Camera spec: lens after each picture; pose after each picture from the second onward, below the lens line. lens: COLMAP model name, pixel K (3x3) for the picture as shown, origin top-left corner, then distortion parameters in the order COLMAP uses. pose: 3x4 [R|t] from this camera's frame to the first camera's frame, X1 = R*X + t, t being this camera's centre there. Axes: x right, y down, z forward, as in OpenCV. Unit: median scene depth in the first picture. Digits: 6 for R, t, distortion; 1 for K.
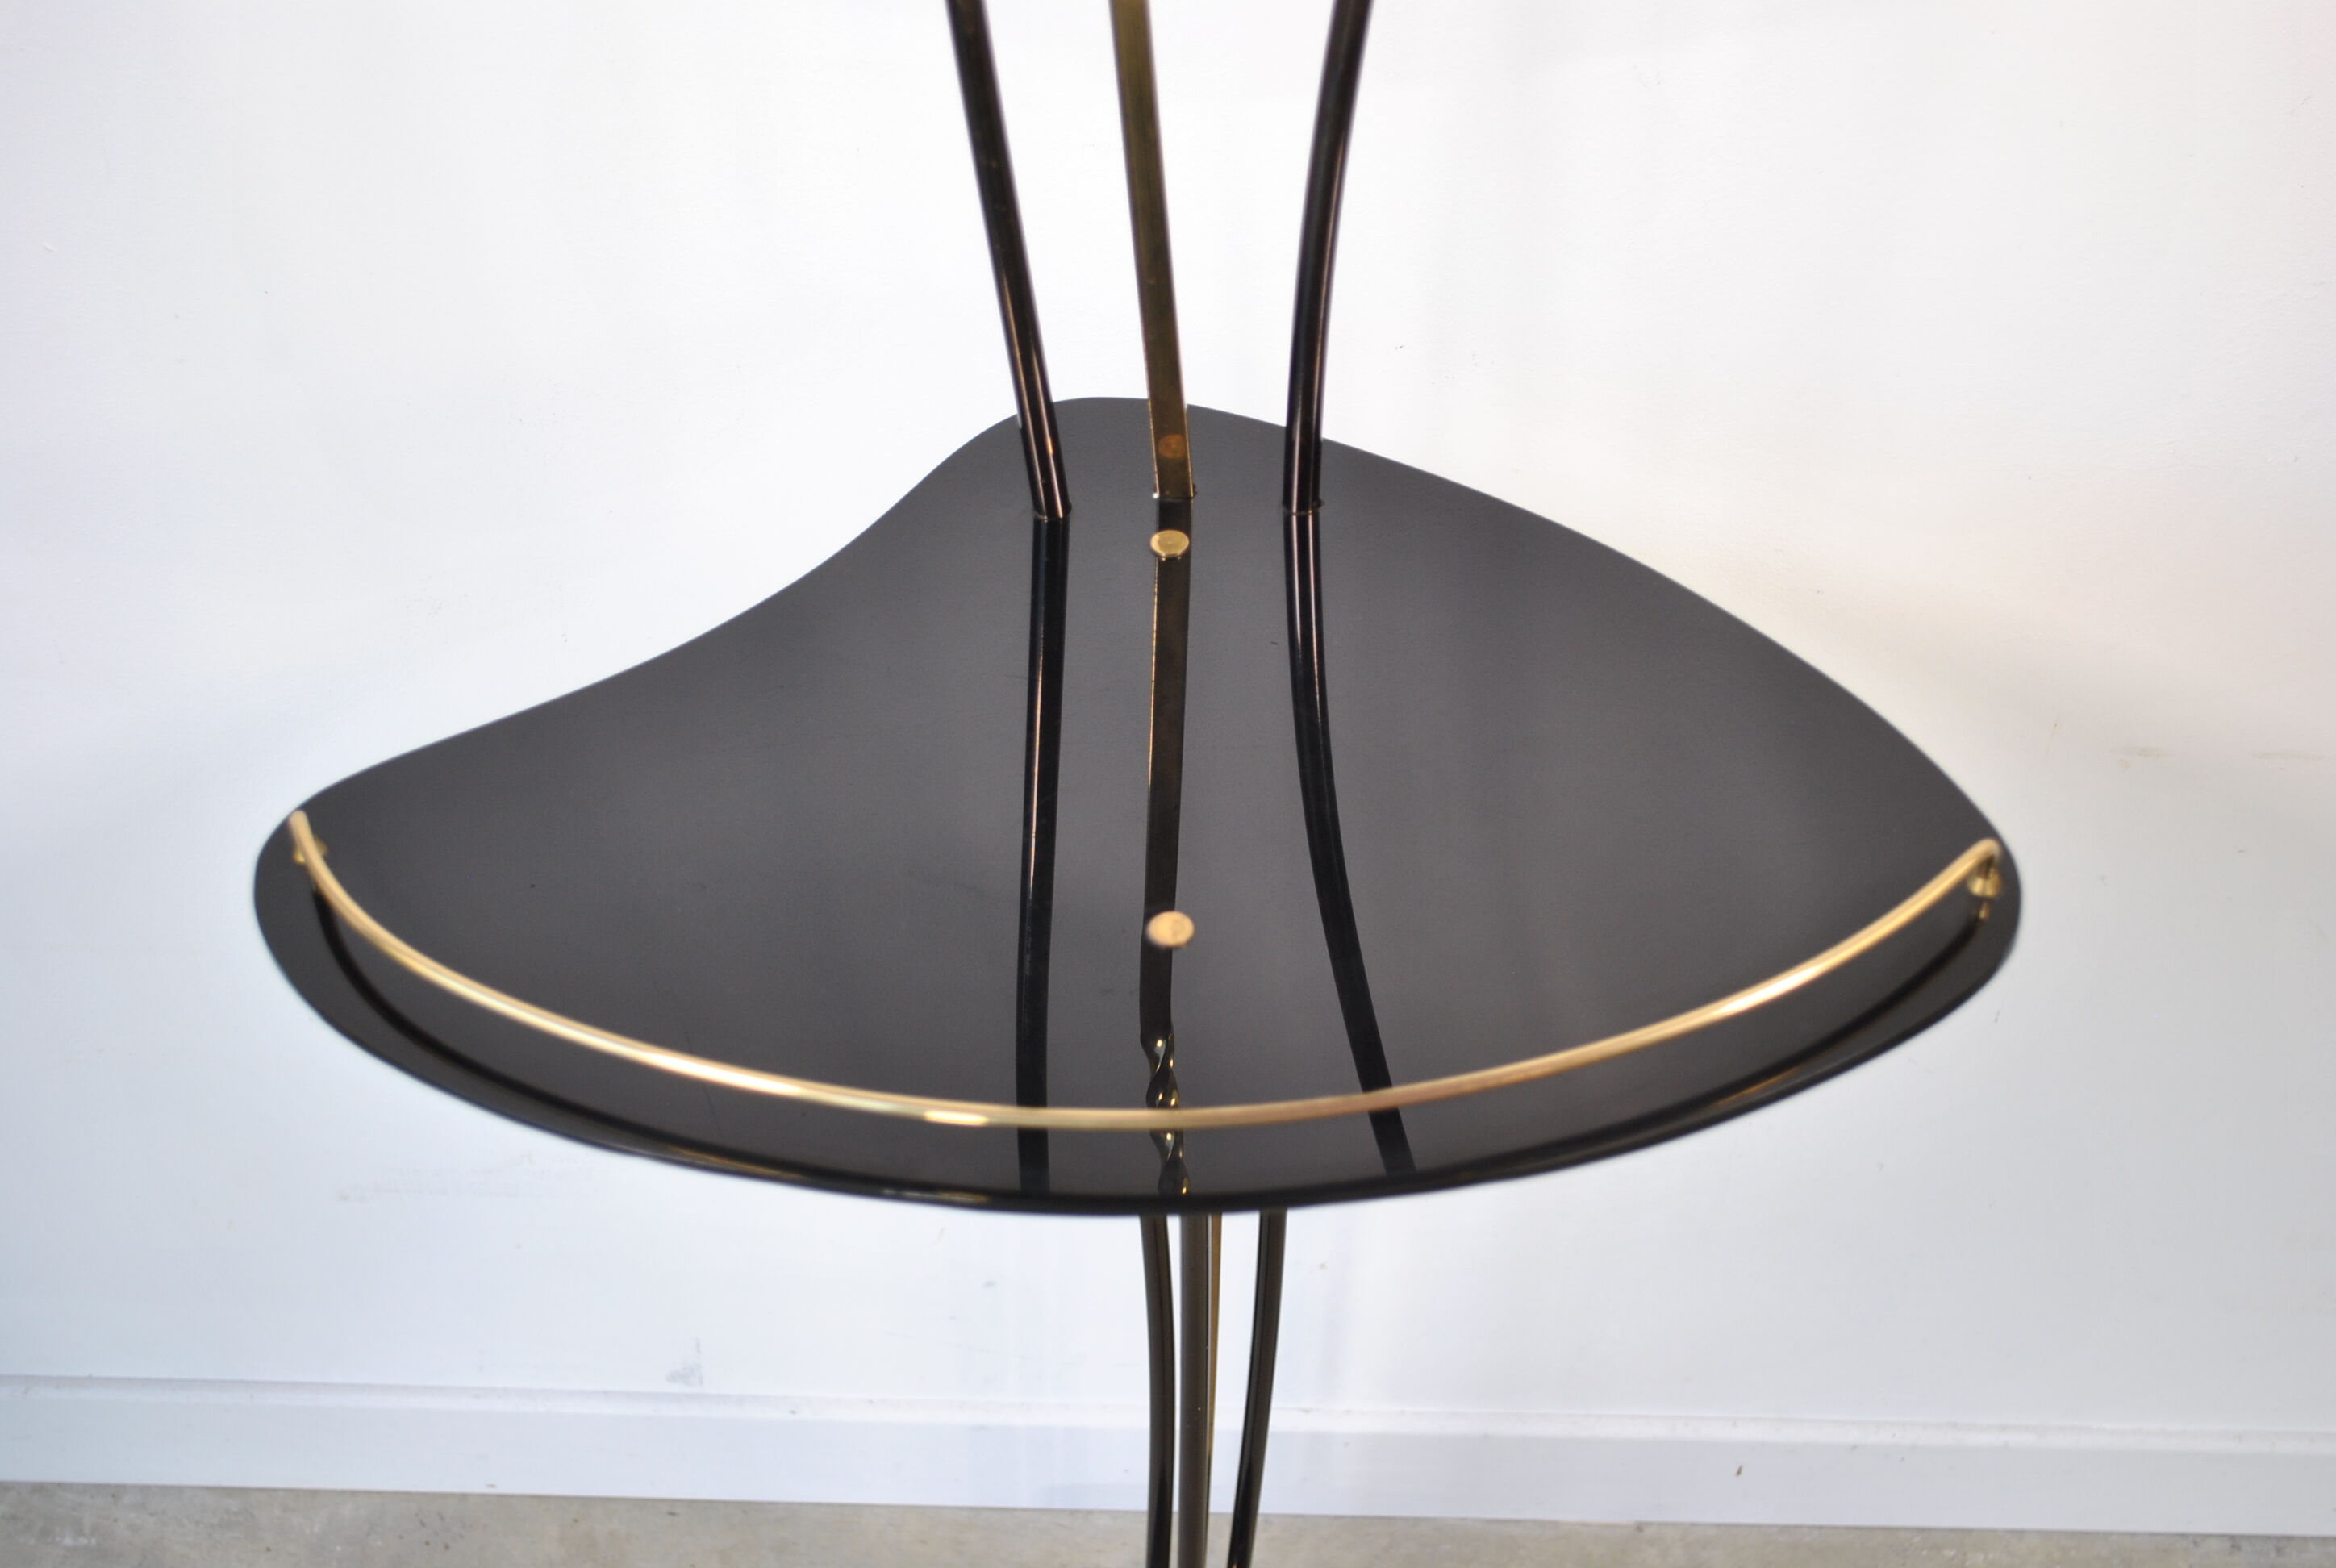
lens RADIAL K [[2955.9, 0, 1171.0], [0, 2955.9, 770.5], [0, 0, 1]] dist [-0.012819, 0.000000]
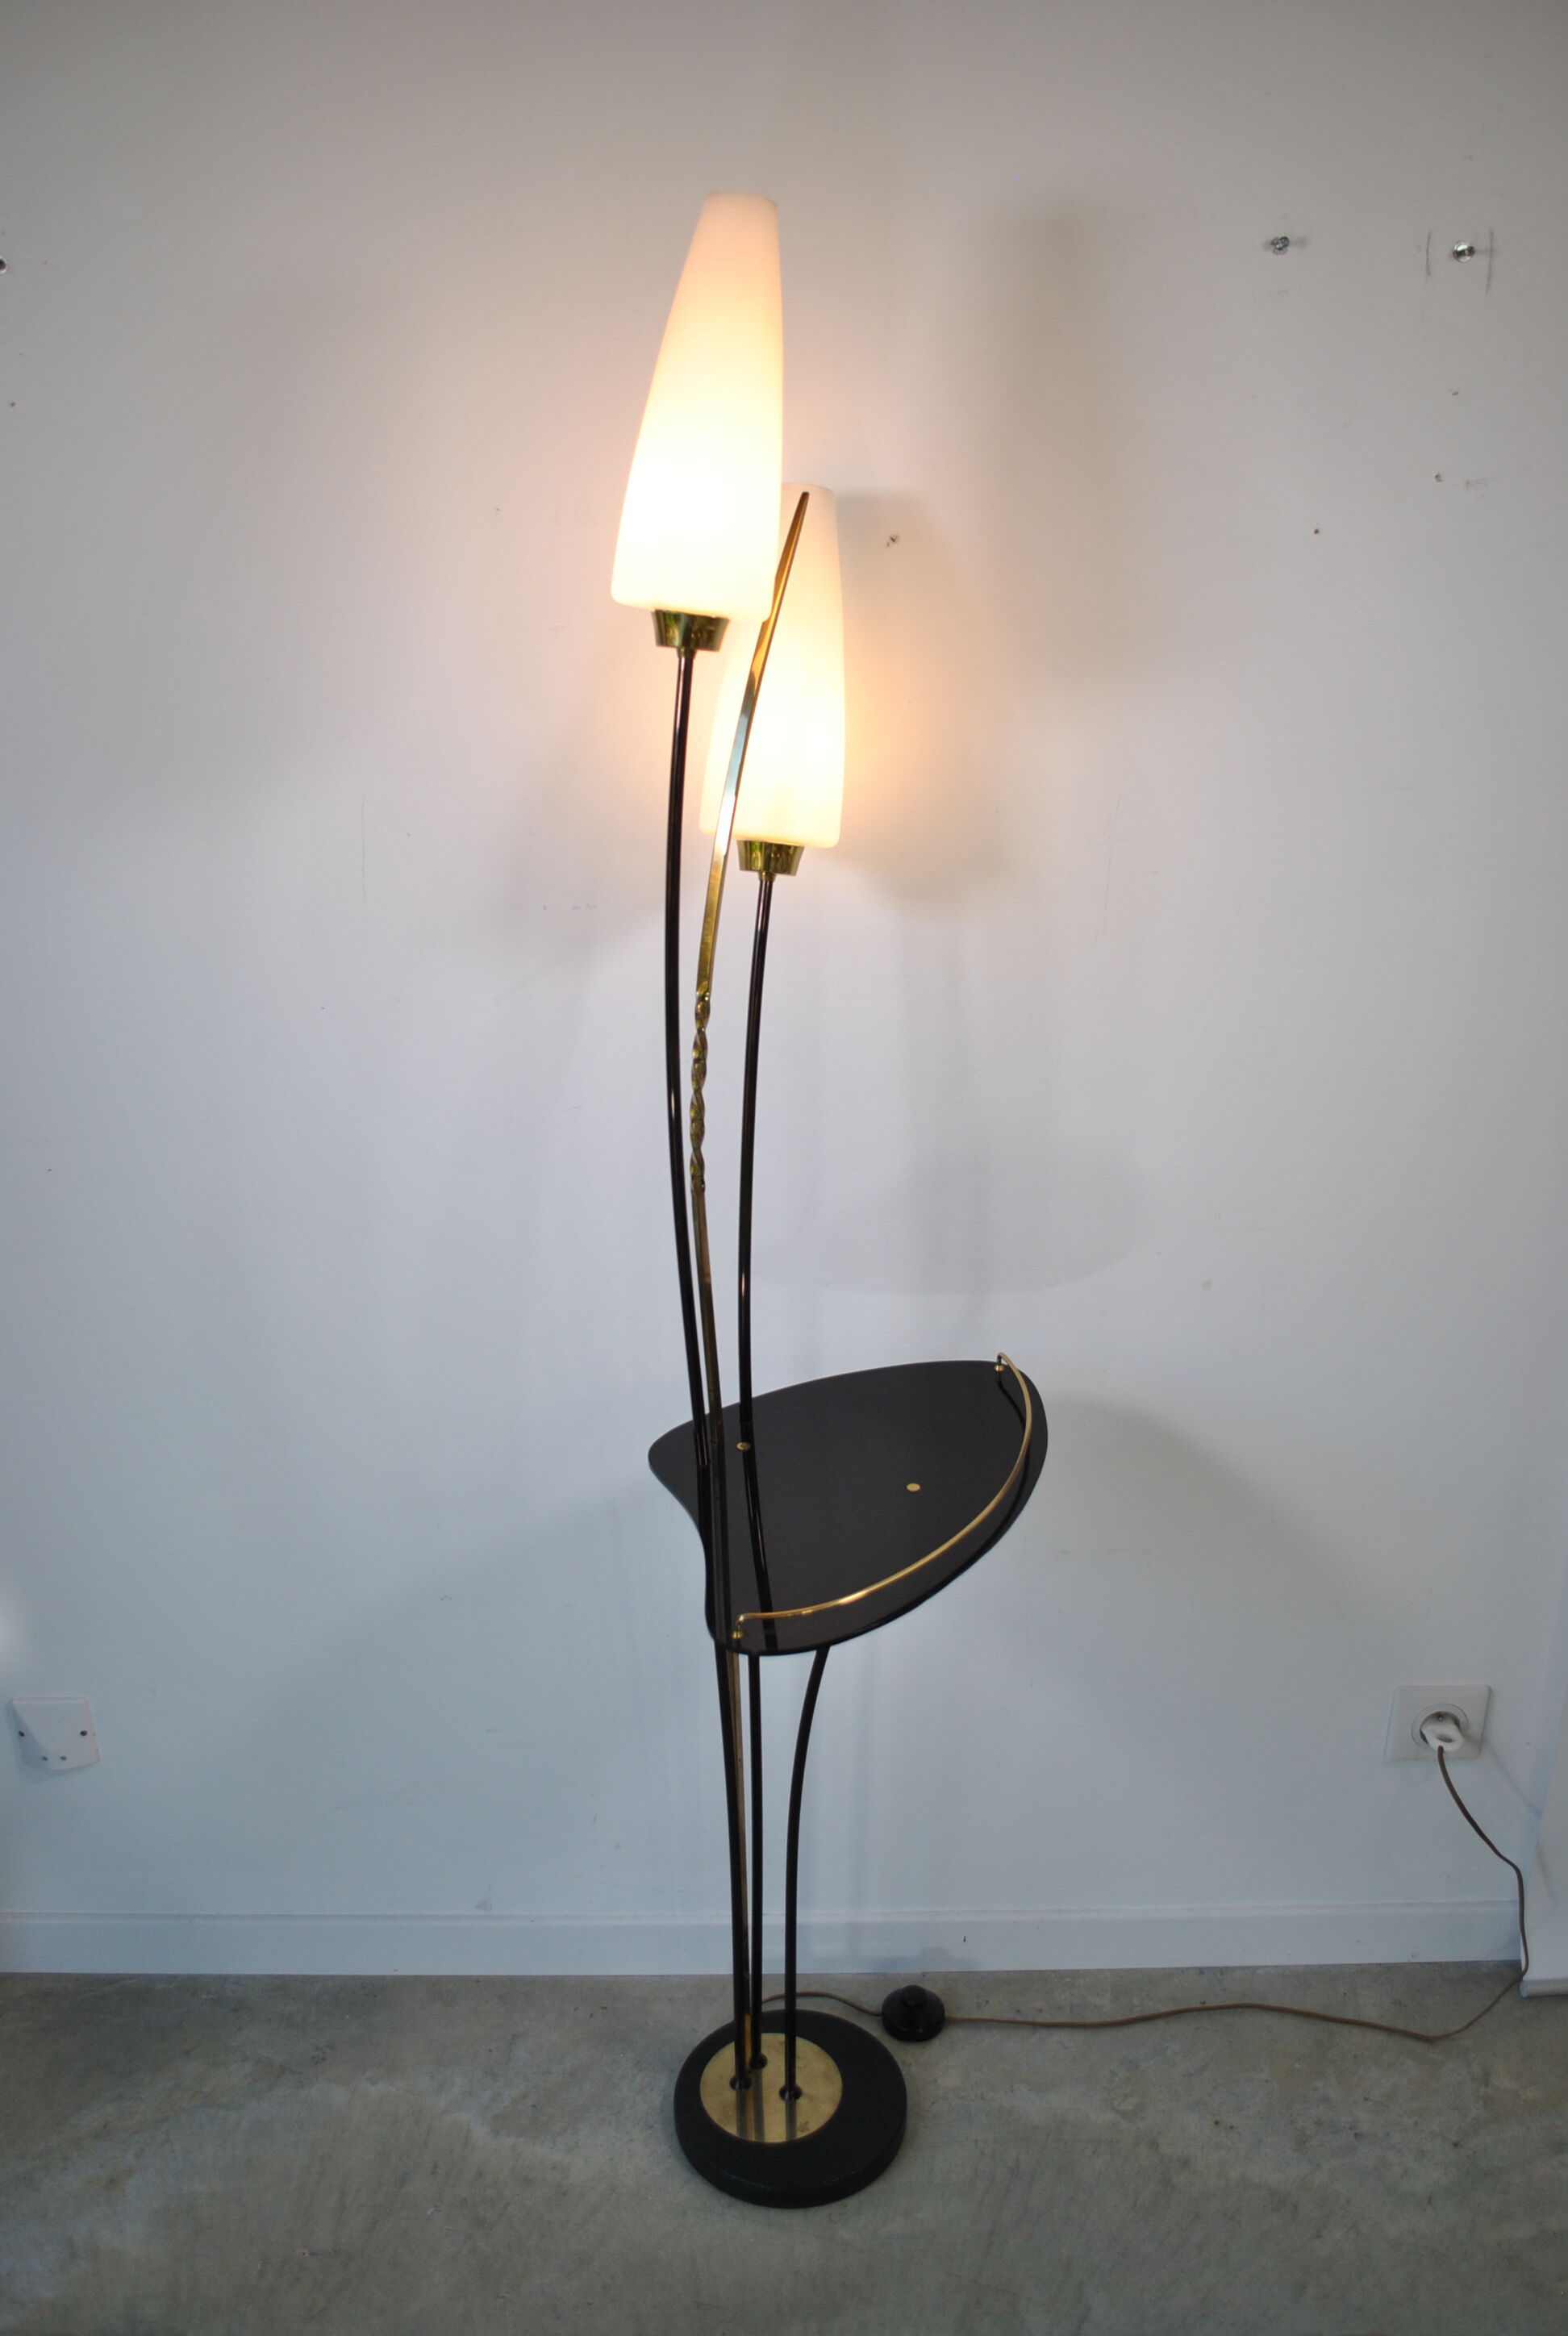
lens RADIAL K [[2029.1, 0, 772.8], [0, 2029.1, 1163.3], [0, 0, 1]] dist [-0.078355, 0.014015]
pose [[0.998928, -0.043970, -0.014496, 0.098727], [0.035035, 0.922593, -0.384181, 0.275858], [0.030266, 0.383262, 0.923144, -0.599152]]
